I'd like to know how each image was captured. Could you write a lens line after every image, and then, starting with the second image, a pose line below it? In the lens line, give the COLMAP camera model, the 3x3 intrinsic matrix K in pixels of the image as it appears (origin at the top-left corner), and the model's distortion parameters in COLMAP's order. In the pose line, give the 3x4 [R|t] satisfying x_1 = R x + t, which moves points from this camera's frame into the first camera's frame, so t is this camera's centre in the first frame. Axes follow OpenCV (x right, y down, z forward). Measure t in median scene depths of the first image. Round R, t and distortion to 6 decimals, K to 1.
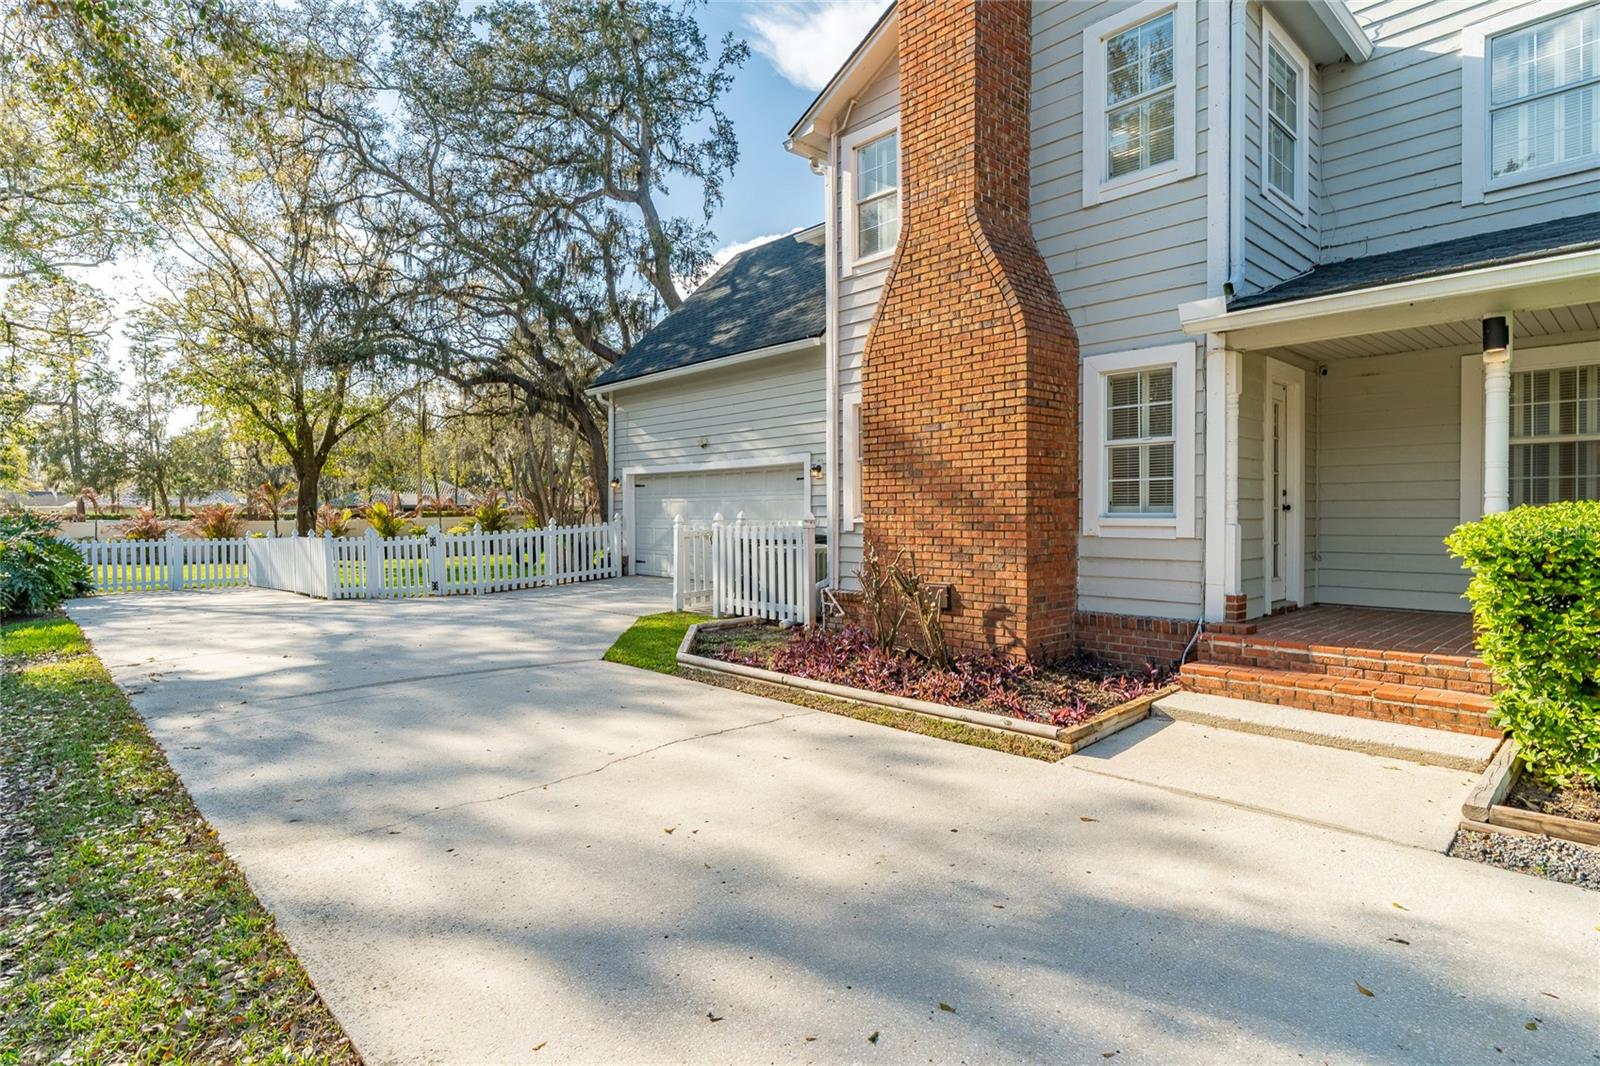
lens RADIAL K [[831.5, 0, 800.5], [0, 831.5, 532.7], [0, 0, 1]] dist [-0.007186, -0.000110]
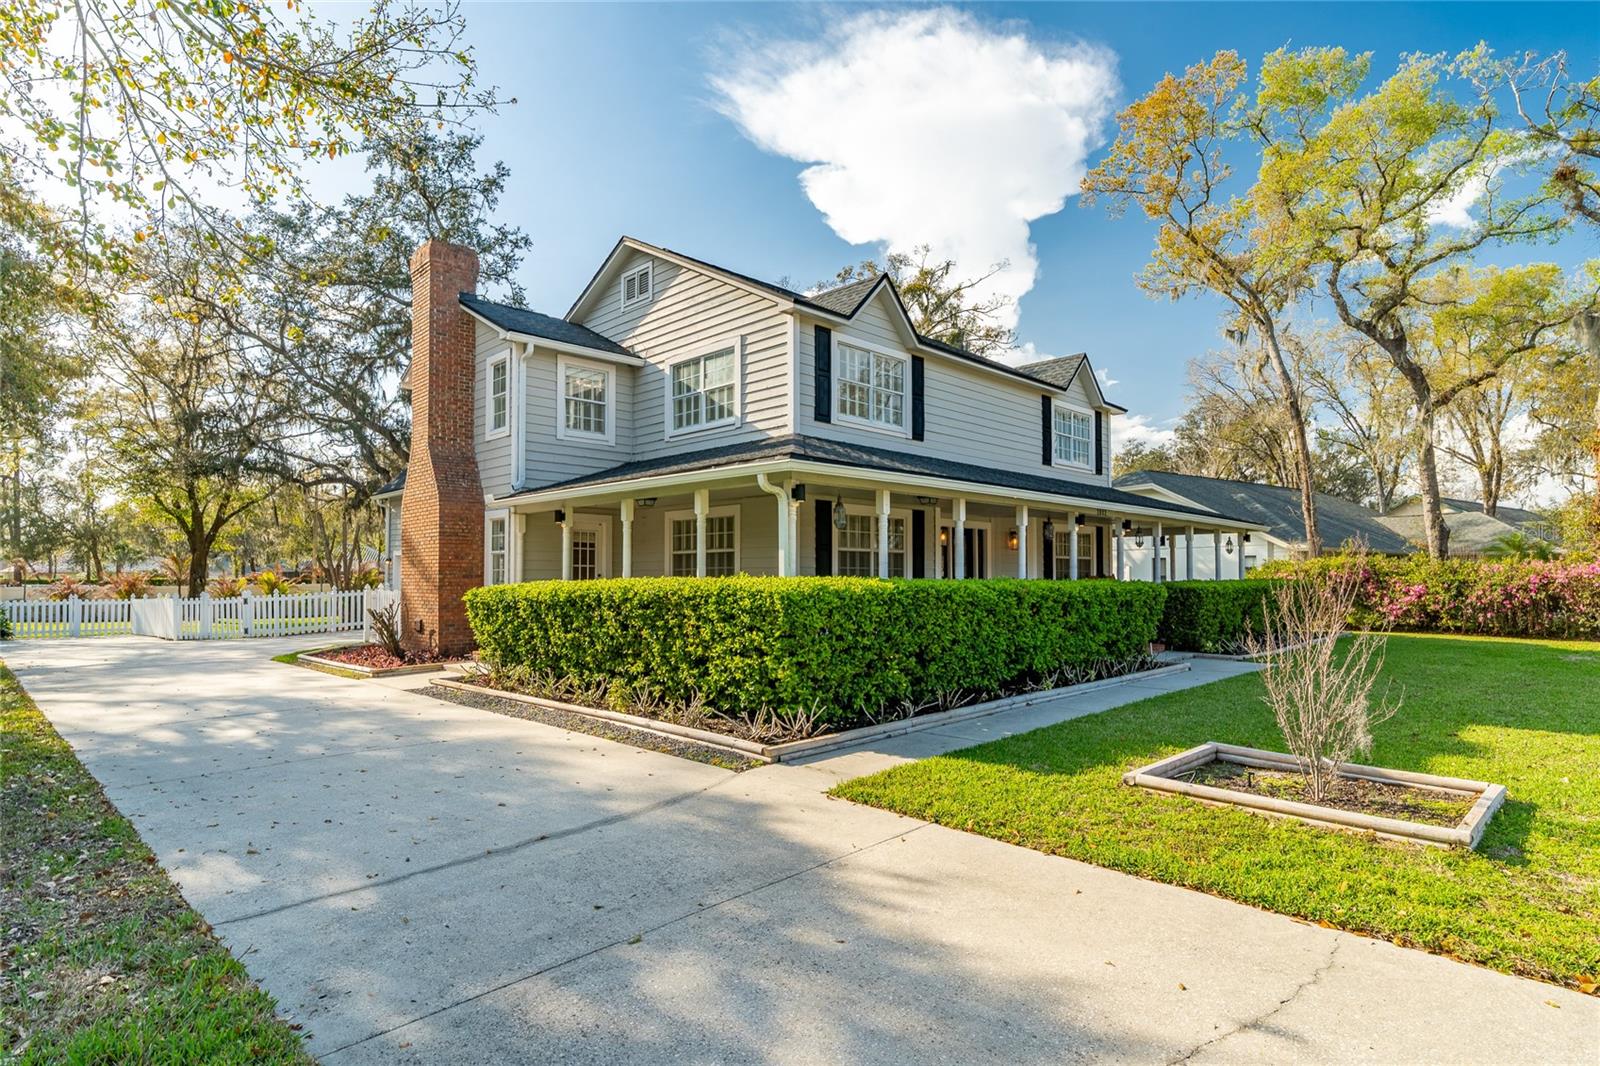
lens RADIAL K [[831.5, 0, 797.3], [0, 831.5, 559.1], [0, 0, 1]] dist [-0.007186, -0.000110]
pose [[0.999323, 0.004563, 0.036503, 0.113072], [-0.002795, 0.998827, -0.048332, 0.000994], [-0.036681, 0.048197, 0.998164, -0.121132]]
